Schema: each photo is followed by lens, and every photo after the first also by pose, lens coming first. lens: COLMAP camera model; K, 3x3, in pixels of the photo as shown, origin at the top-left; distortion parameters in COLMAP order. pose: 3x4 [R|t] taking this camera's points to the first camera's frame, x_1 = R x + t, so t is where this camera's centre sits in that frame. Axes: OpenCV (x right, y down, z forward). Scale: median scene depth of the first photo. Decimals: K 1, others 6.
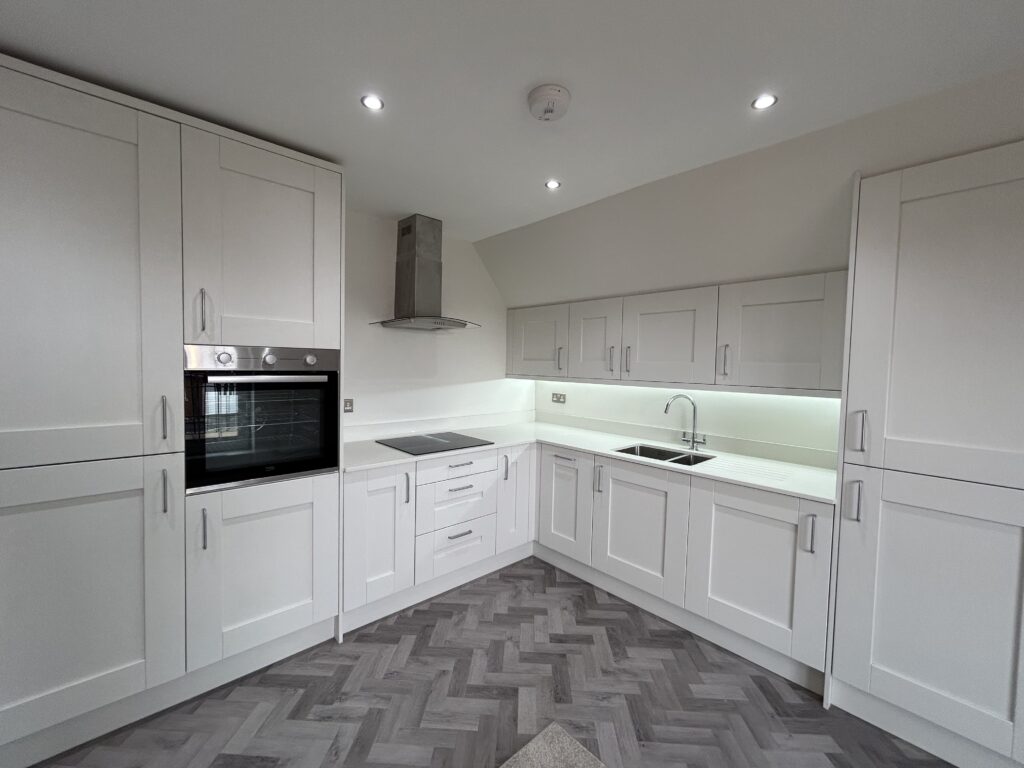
lens RADIAL K [[416.1, 0, 512.0], [0, 416.1, 384.0], [0, 0, 1]] dist [0.000028, 0.000239]
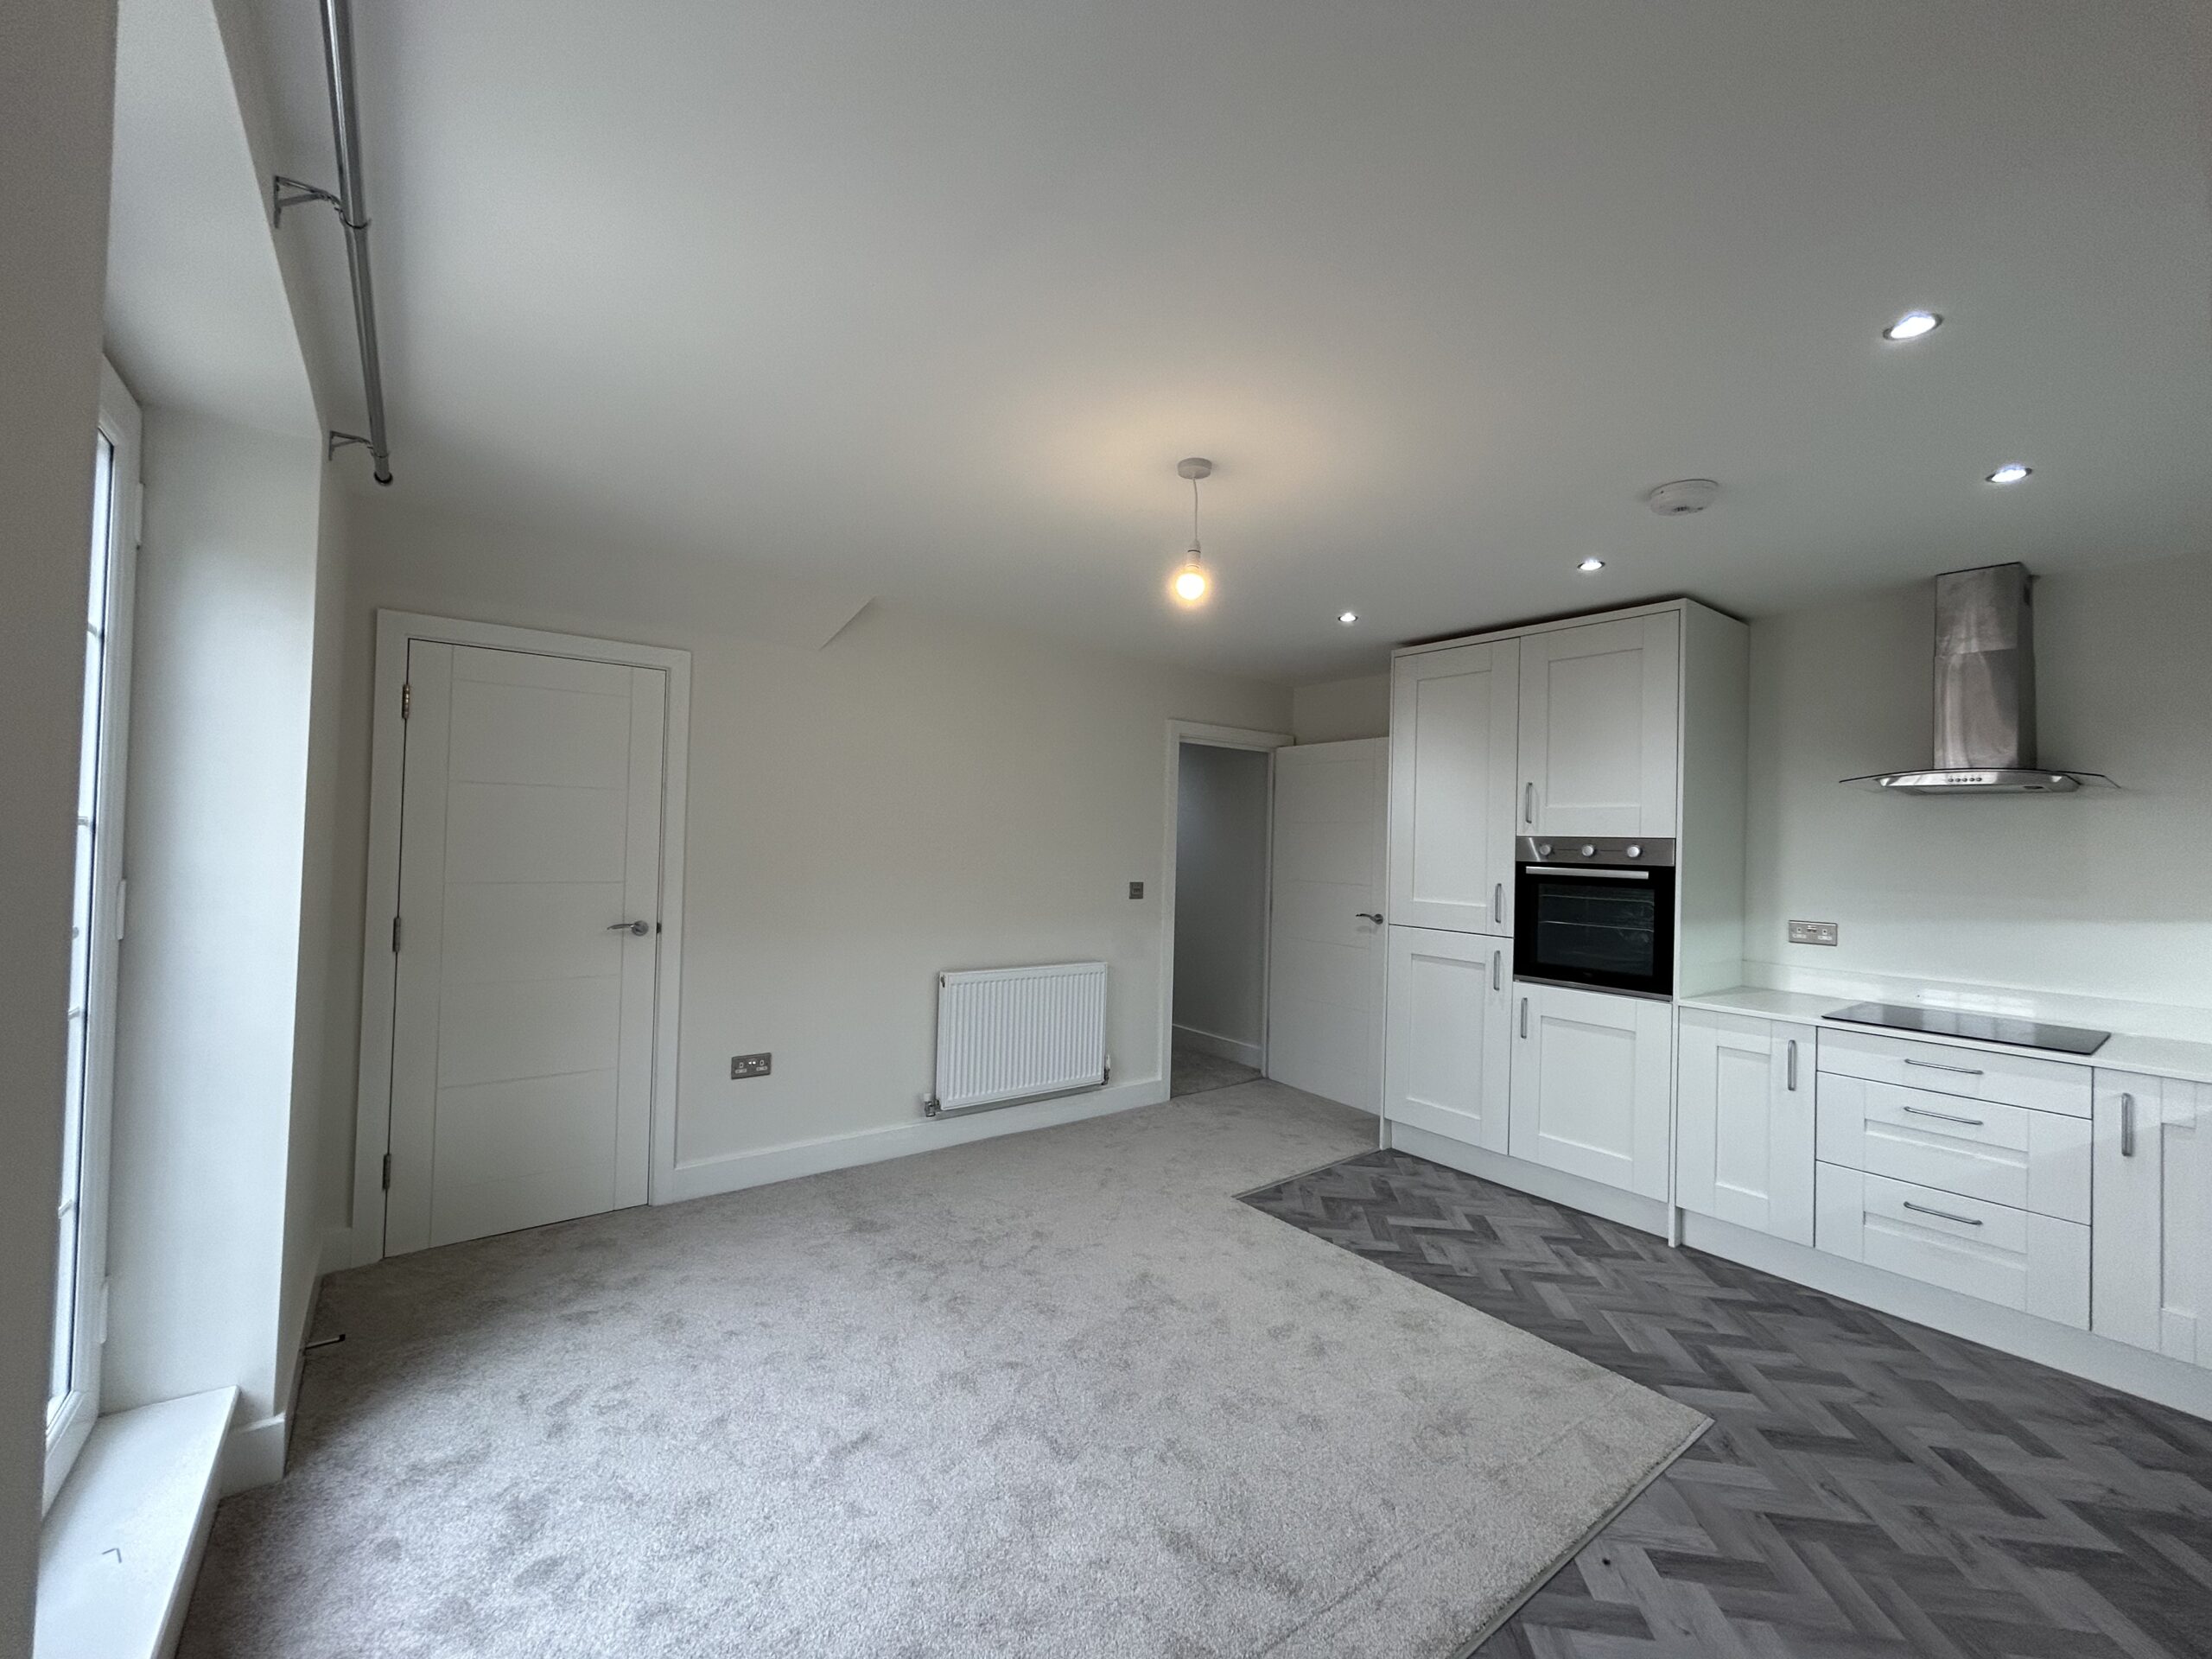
lens RADIAL K [[898.9, 0, 1106.0], [0, 898.9, 829.5], [0, 0, 1]] dist [0.000028, 0.000239]
pose [[-0.076453, -0.030138, -0.996618, 1.291722], [-0.075186, 0.996871, -0.024378, 0.018424], [0.994234, 0.073068, -0.078479, 0.106345]]
